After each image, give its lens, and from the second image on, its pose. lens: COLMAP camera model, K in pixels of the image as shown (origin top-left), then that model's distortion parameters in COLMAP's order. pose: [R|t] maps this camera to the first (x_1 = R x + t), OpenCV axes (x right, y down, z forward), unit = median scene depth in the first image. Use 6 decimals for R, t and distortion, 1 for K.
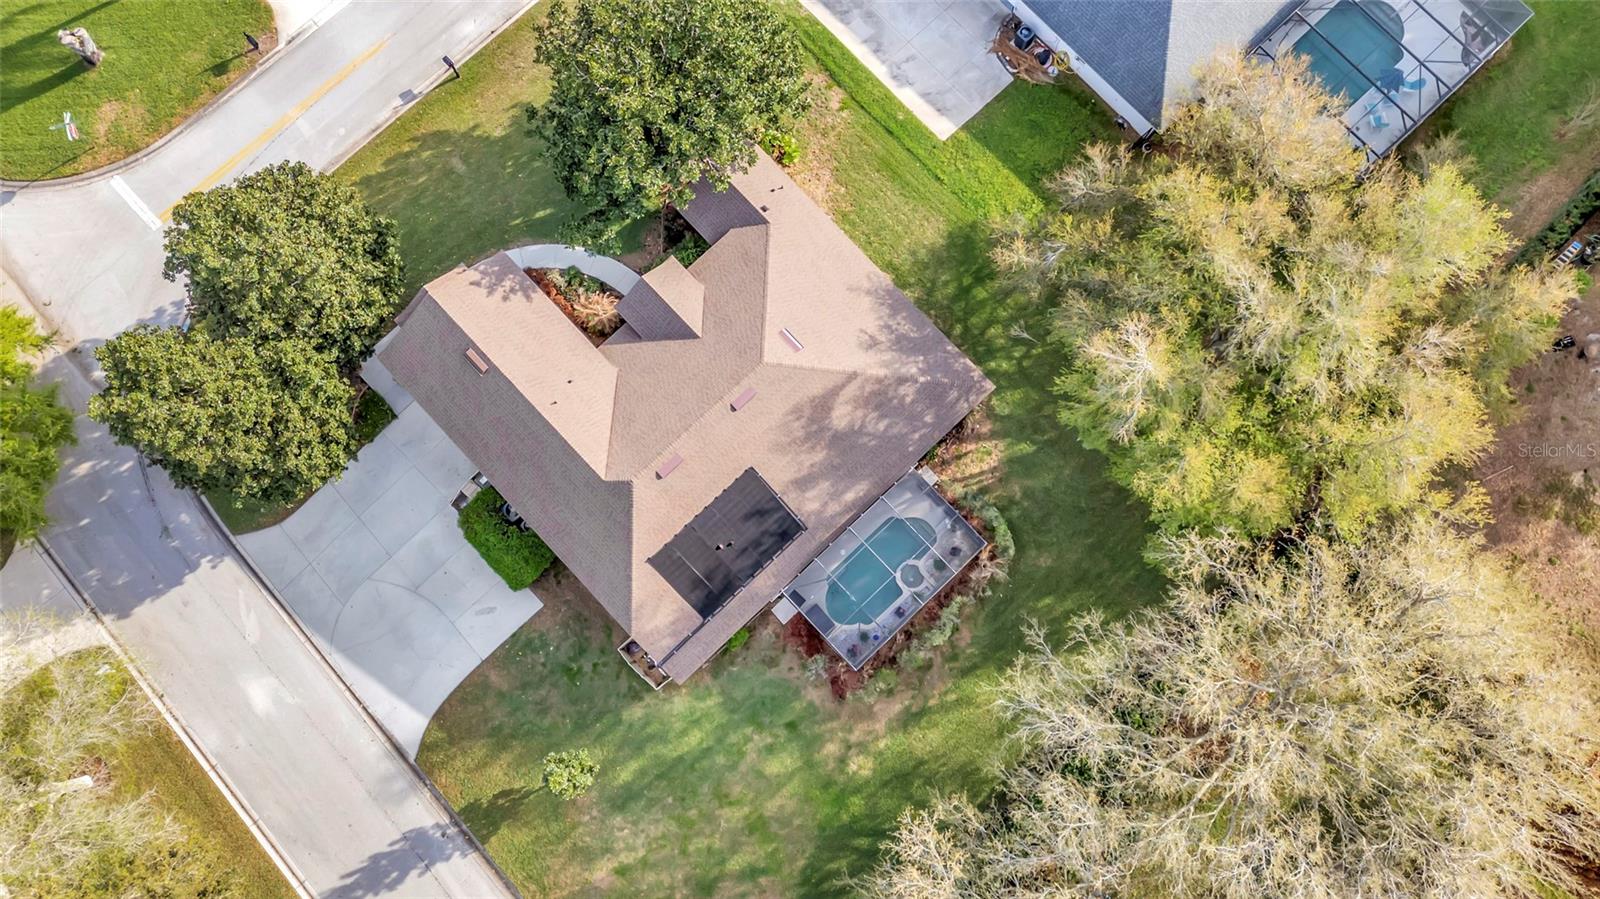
lens RADIAL K [[1207.5, 0, 800.0], [0, 1207.5, 449.5], [0, 0, 1]] dist [0.006203, -0.004304]
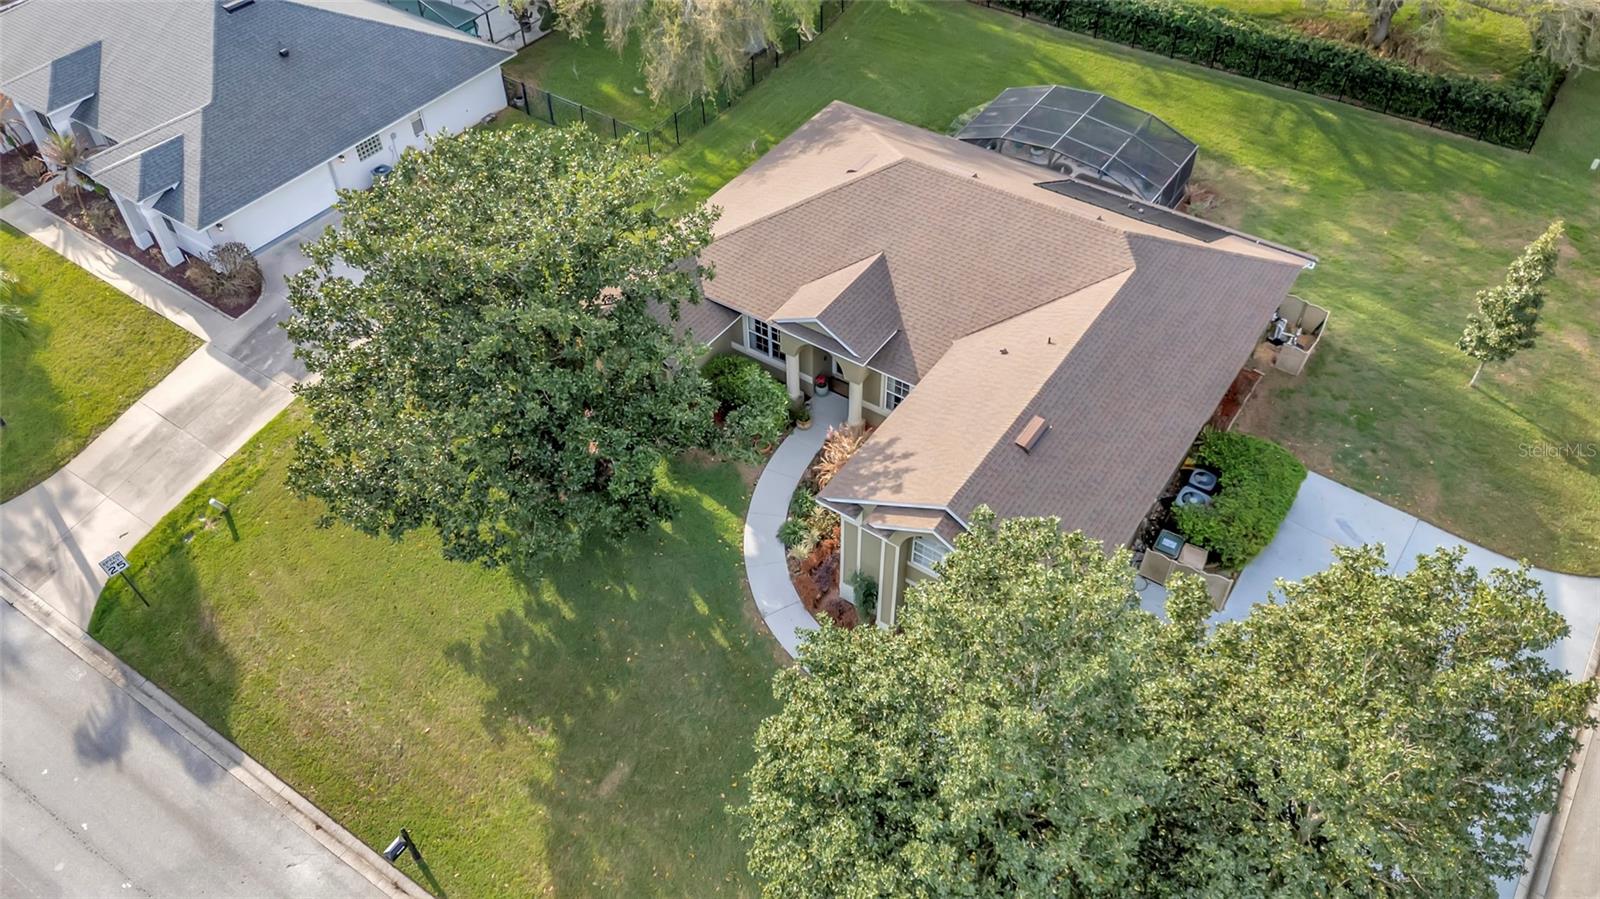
lens RADIAL K [[1207.5, 0, 800.0], [0, 1207.5, 449.5], [0, 0, 1]] dist [0.006203, -0.004304]
pose [[-0.222127, -0.694646, 0.684197, -0.612185], [0.963115, -0.047007, 0.264954, -0.318529], [-0.151887, 0.717814, 0.679466, 0.588450]]
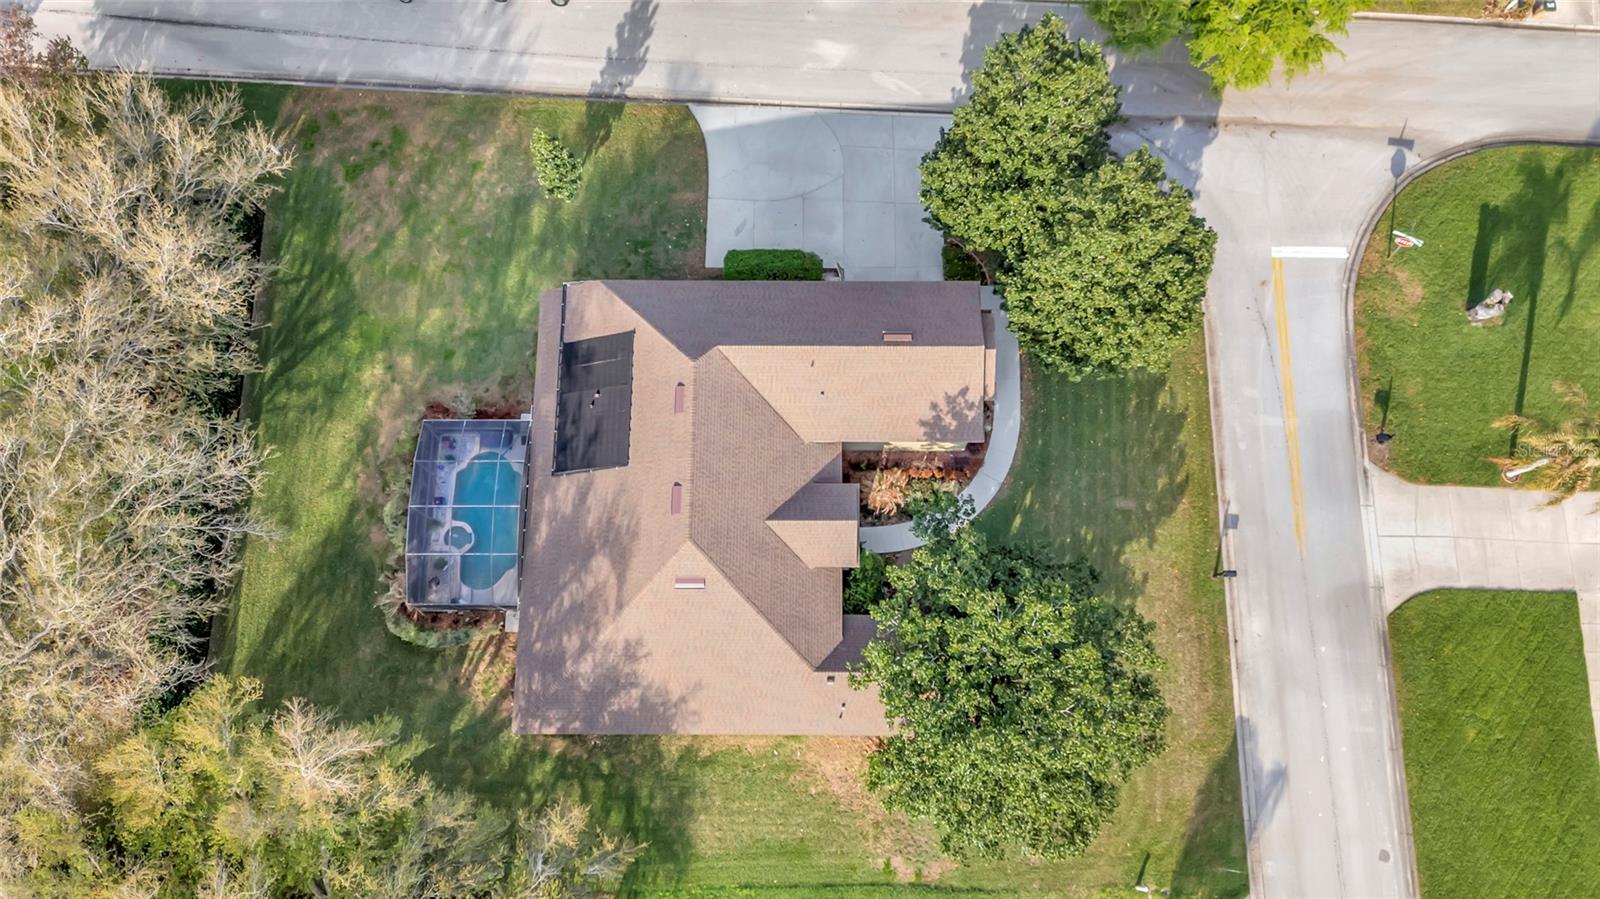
lens RADIAL K [[1207.5, 0, 800.0], [0, 1207.5, 449.5], [0, 0, 1]] dist [0.006203, -0.004304]
pose [[-0.690113, 0.699789, -0.184496, 0.032370], [-0.712429, -0.612095, 0.343198, -0.384616], [0.127237, 0.368286, 0.920965, 0.115960]]
